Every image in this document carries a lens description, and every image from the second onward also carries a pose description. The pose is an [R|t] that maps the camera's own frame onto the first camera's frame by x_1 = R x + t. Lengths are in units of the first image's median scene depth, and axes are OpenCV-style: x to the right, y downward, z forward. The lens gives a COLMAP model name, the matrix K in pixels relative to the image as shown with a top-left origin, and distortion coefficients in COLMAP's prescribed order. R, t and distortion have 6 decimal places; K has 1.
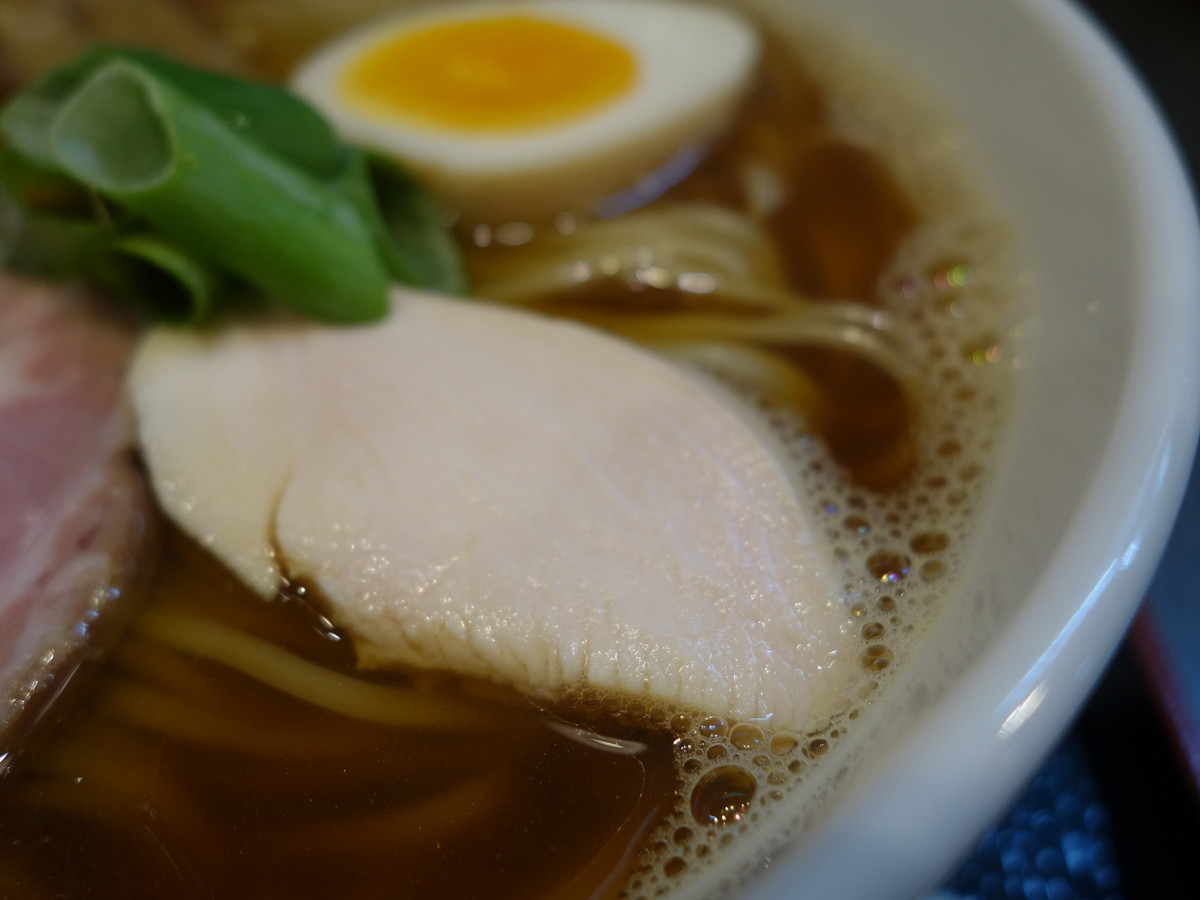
lens RADIAL K [[1018.9, 0, 600.0], [0, 1018.9, 450.0], [0, 0, 1]] dist [0.057220, 0.000273]
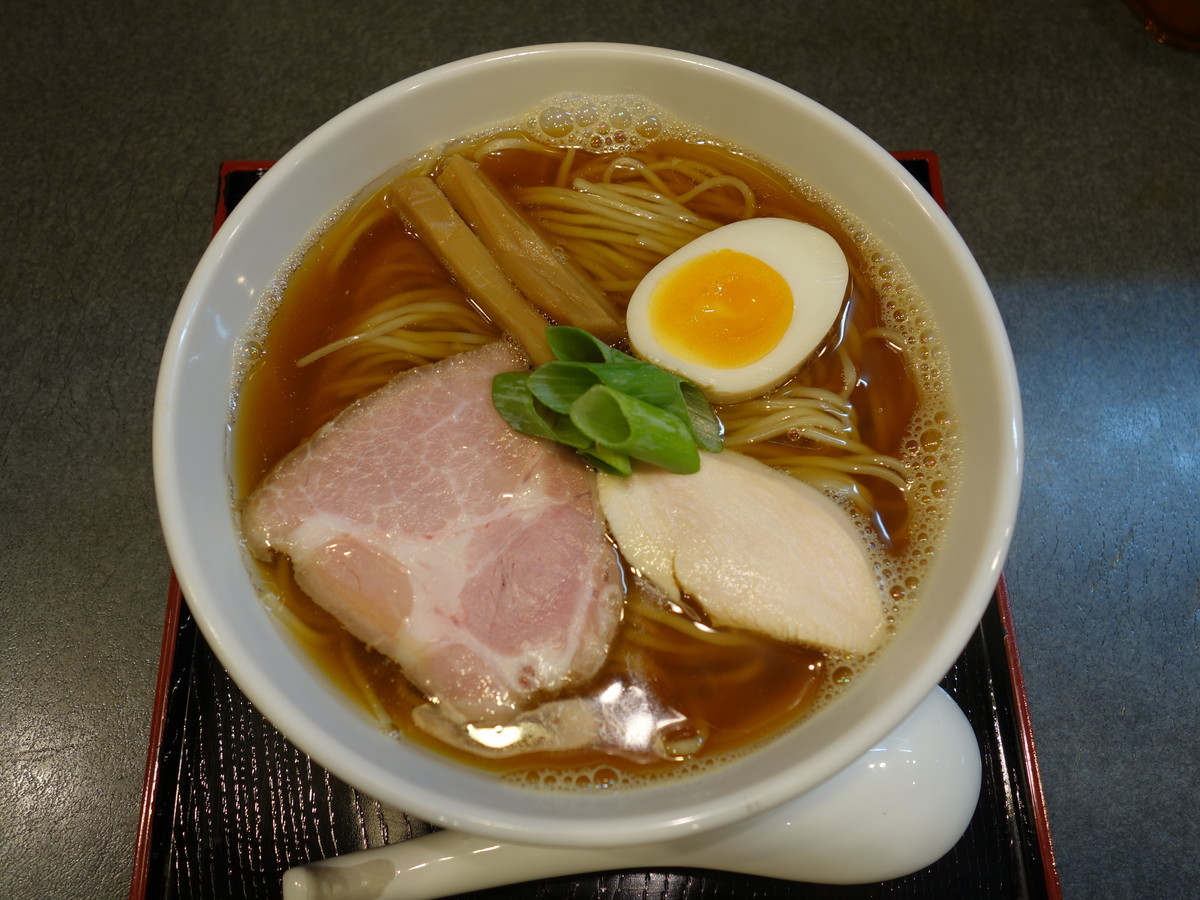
lens RADIAL K [[1028.3, 0, 600.0], [0, 1028.3, 450.0], [0, 0, 1]] dist [0.019503, 0.009797]
pose [[0.998735, -0.008992, 0.049465, -0.674461], [-0.009558, 0.931969, 0.362412, -1.267520], [-0.049358, -0.362426, 0.930705, -1.472767]]
